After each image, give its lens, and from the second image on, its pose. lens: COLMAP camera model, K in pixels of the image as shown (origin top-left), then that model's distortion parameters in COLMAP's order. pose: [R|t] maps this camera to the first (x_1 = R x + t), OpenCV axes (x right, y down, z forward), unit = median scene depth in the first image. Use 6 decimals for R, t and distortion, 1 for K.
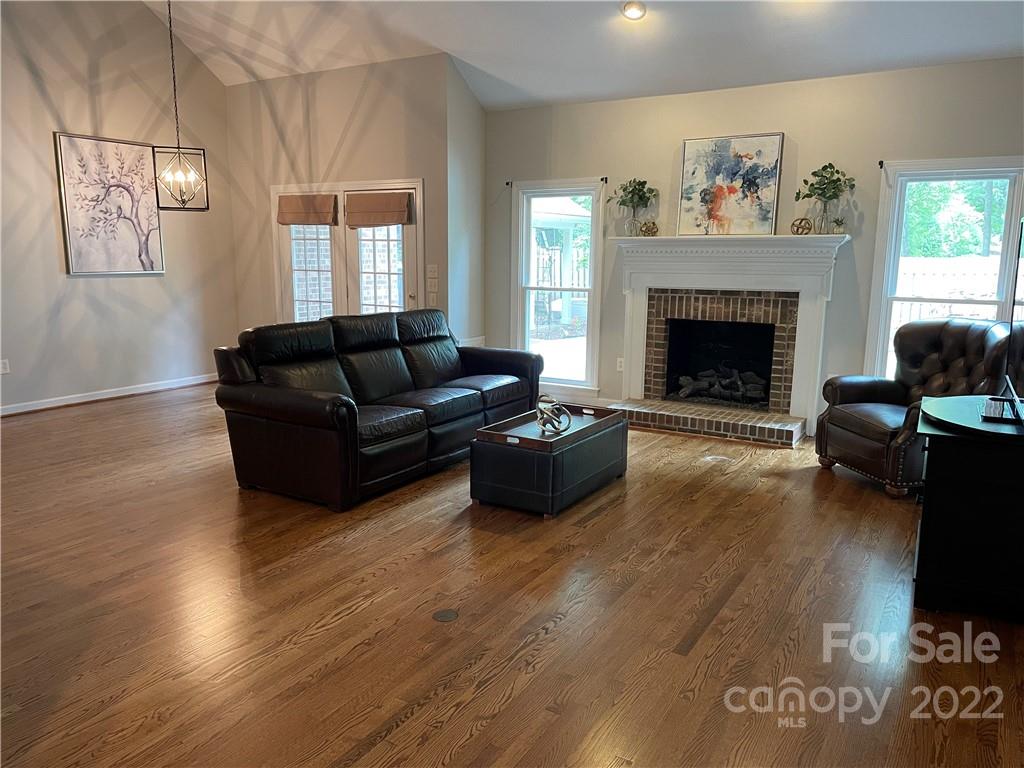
lens RADIAL K [[771.2, 0, 506.5], [0, 771.2, 393.7], [0, 0, 1]] dist [0.067656, -0.040776]
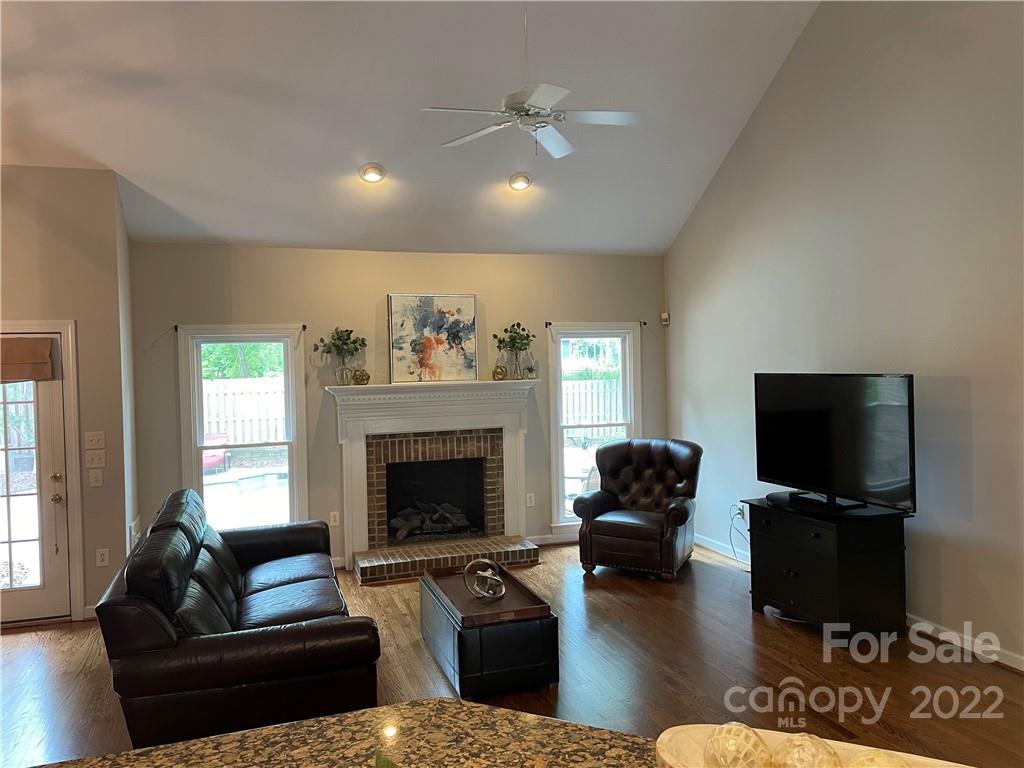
lens RADIAL K [[771.2, 0, 508.4], [0, 771.2, 376.7], [0, 0, 1]] dist [0.067656, -0.040776]
pose [[0.637043, -0.037018, 0.769939, -0.483136], [0.167534, 0.981618, -0.091421, -0.094466], [-0.752402, 0.187230, 0.631535, 0.240512]]
